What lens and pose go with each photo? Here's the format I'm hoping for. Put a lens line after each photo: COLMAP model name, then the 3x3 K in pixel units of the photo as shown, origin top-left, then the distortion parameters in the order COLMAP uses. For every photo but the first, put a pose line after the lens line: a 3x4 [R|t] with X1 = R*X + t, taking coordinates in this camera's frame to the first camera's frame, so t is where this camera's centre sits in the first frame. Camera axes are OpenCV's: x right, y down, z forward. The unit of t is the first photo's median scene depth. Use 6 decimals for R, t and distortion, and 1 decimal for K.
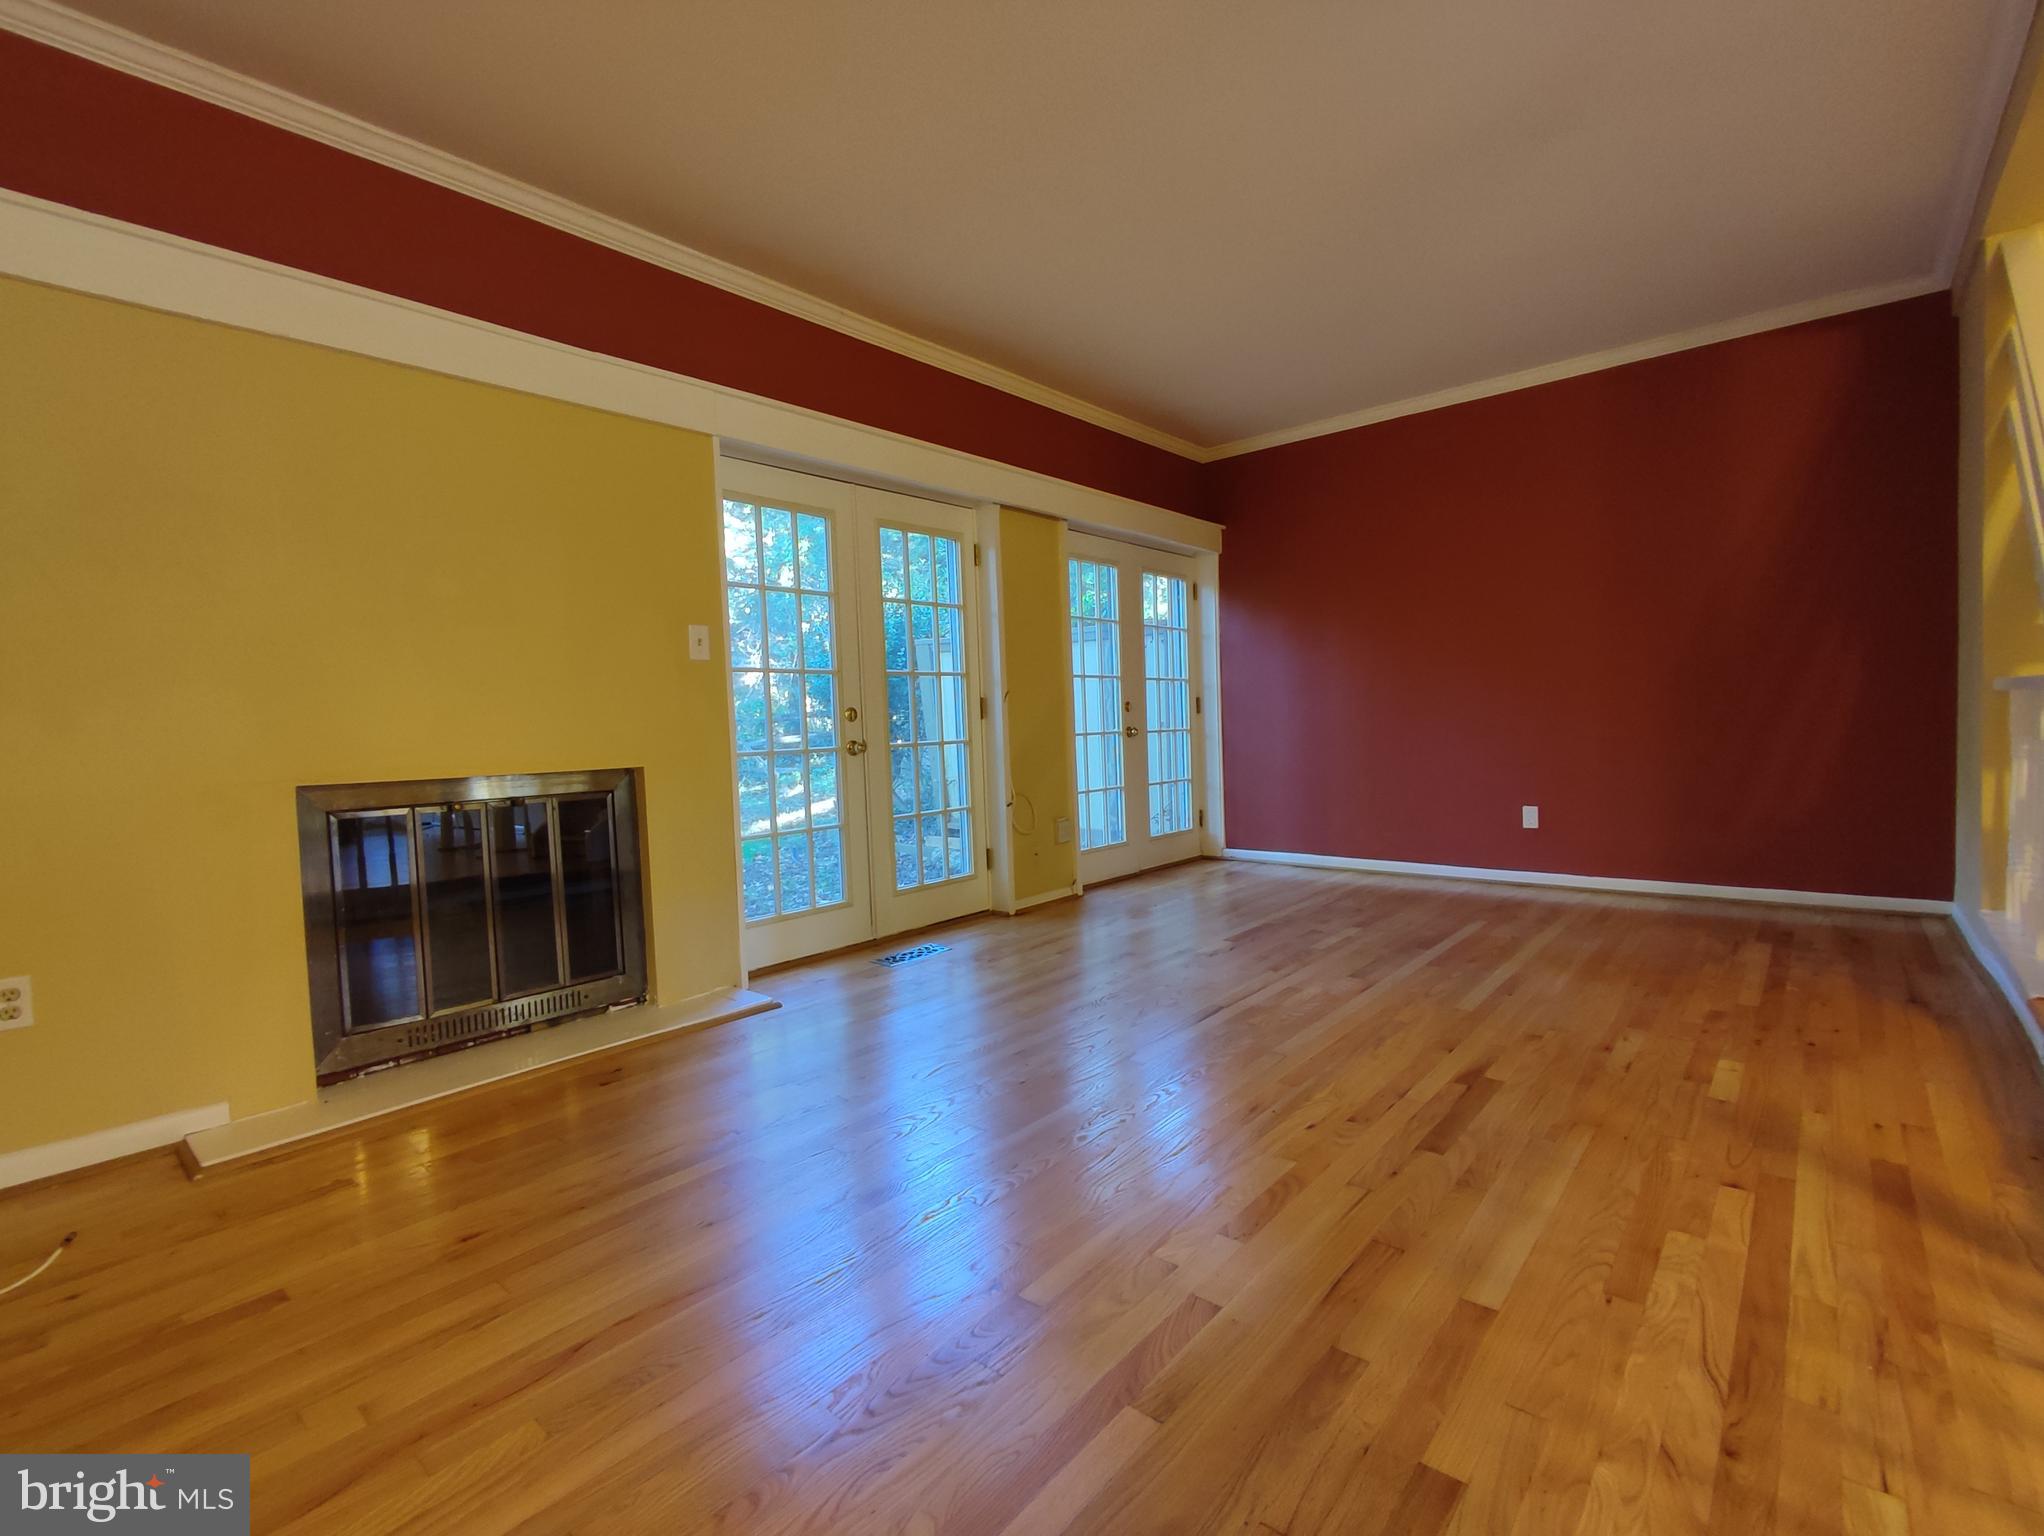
lens RADIAL K [[933.0, 0, 1020.2], [0, 933.0, 773.3], [0, 0, 1]] dist [-0.007429, 0.000839]
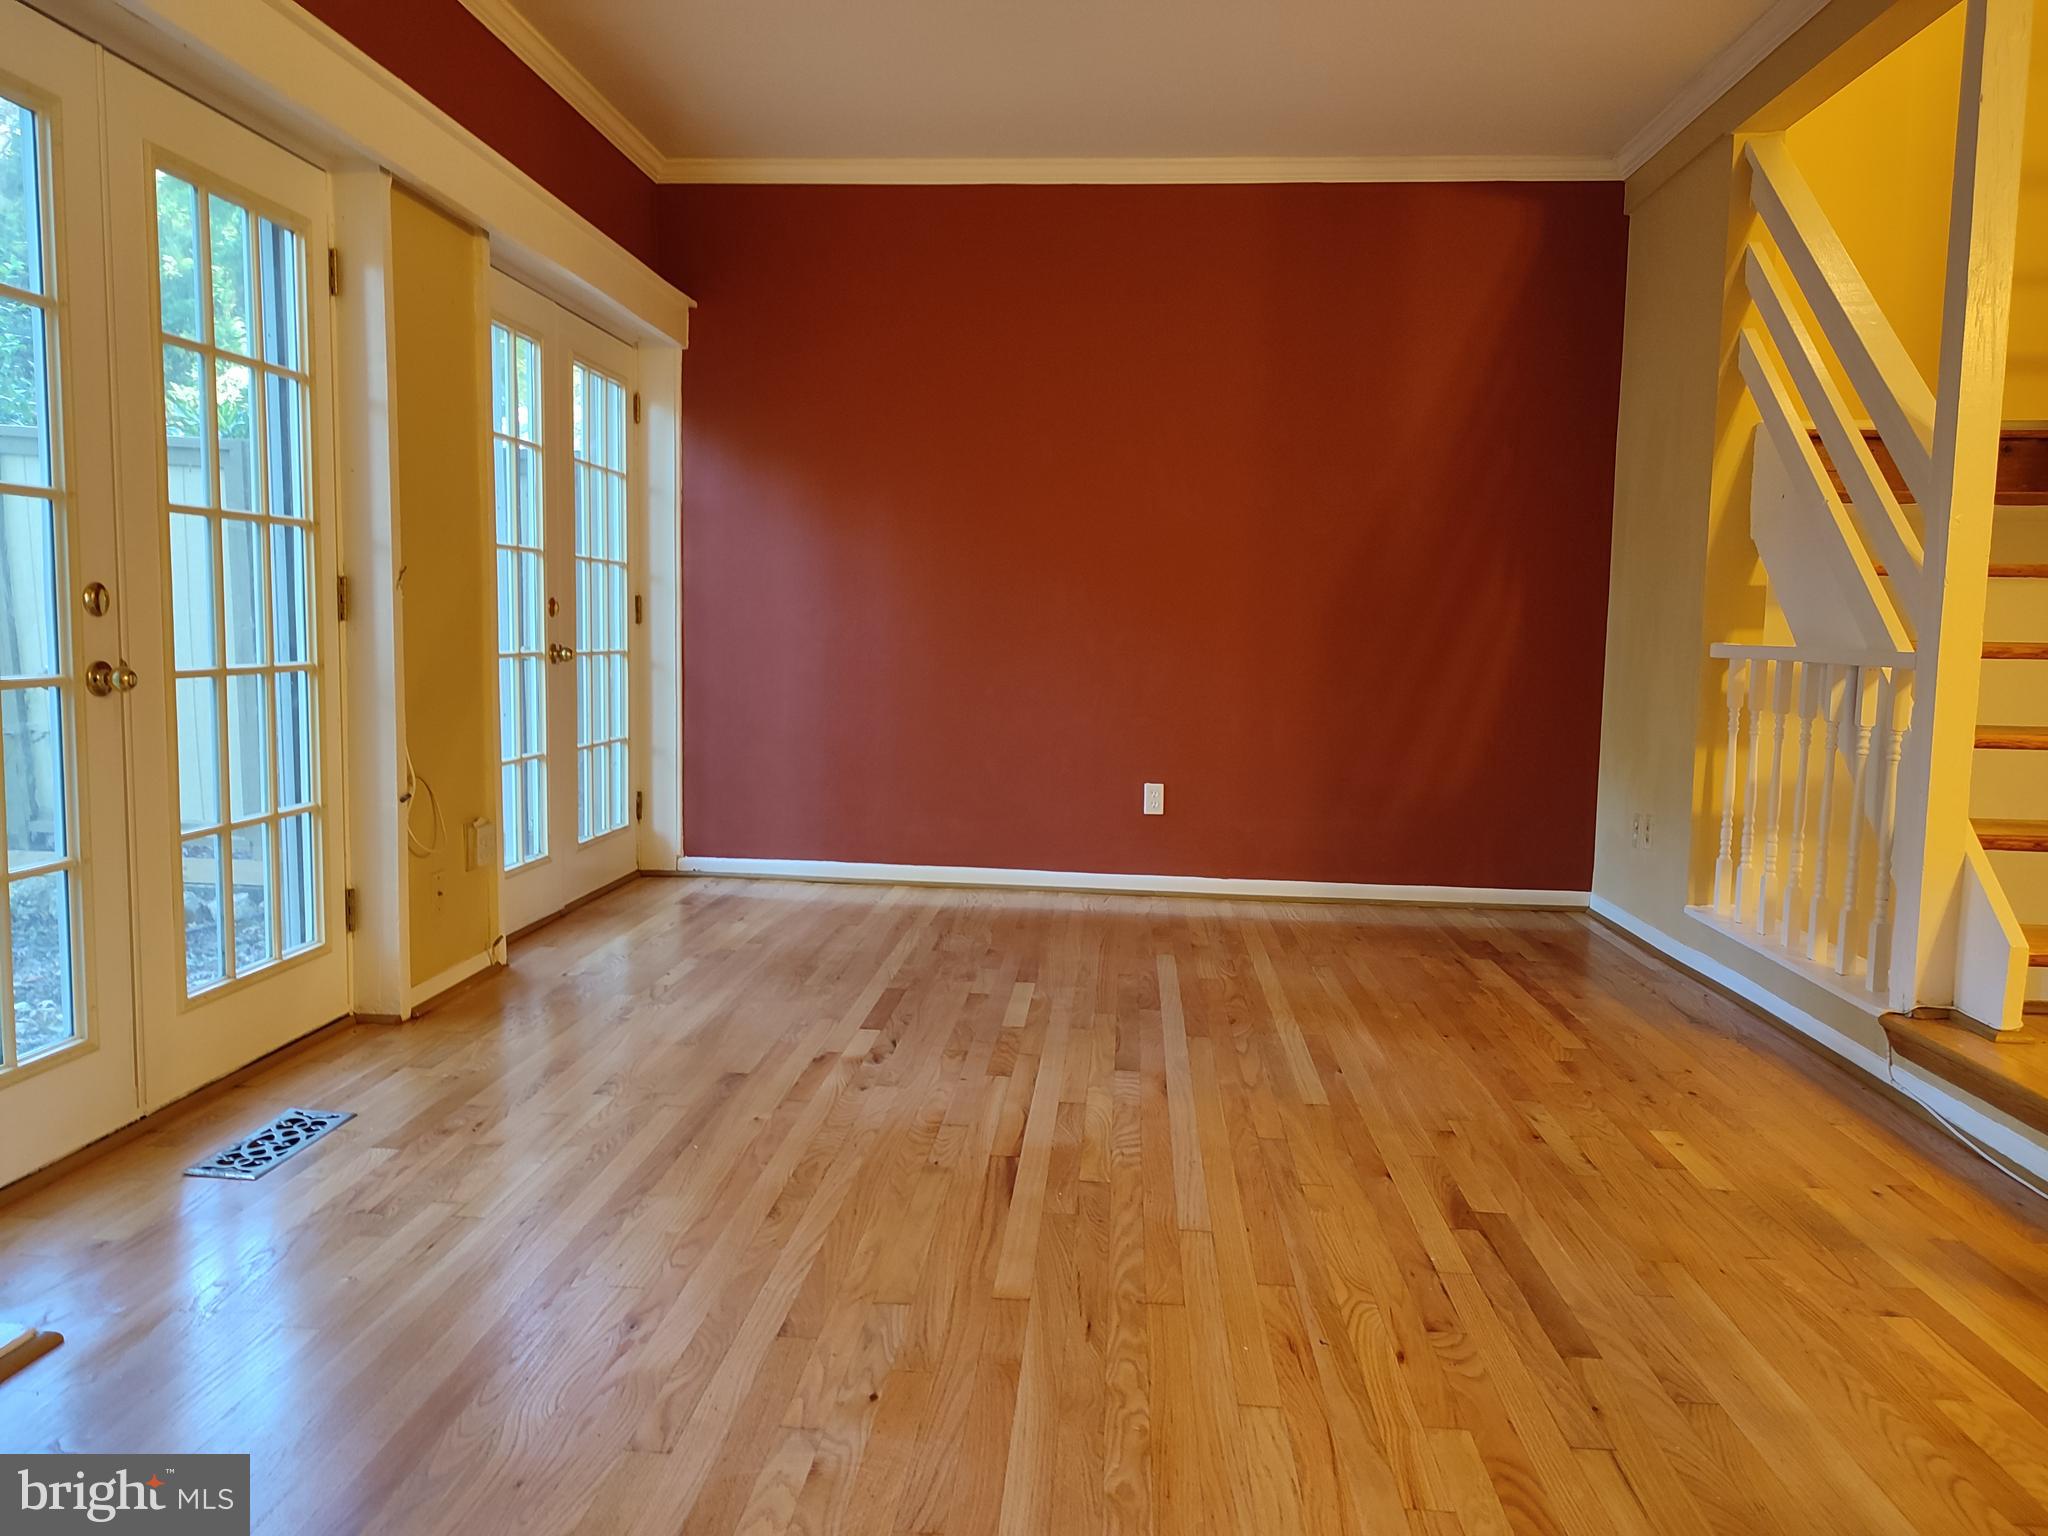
lens RADIAL K [[1454.6, 0, 1019.2], [0, 1454.6, 754.4], [0, 0, 1]] dist [0.033315, -0.023909]
pose [[0.800221, -0.001813, 0.599702, -0.213049], [-0.017434, 0.999502, 0.026285, -0.015180], [-0.599451, -0.031490, 0.799792, 0.186942]]
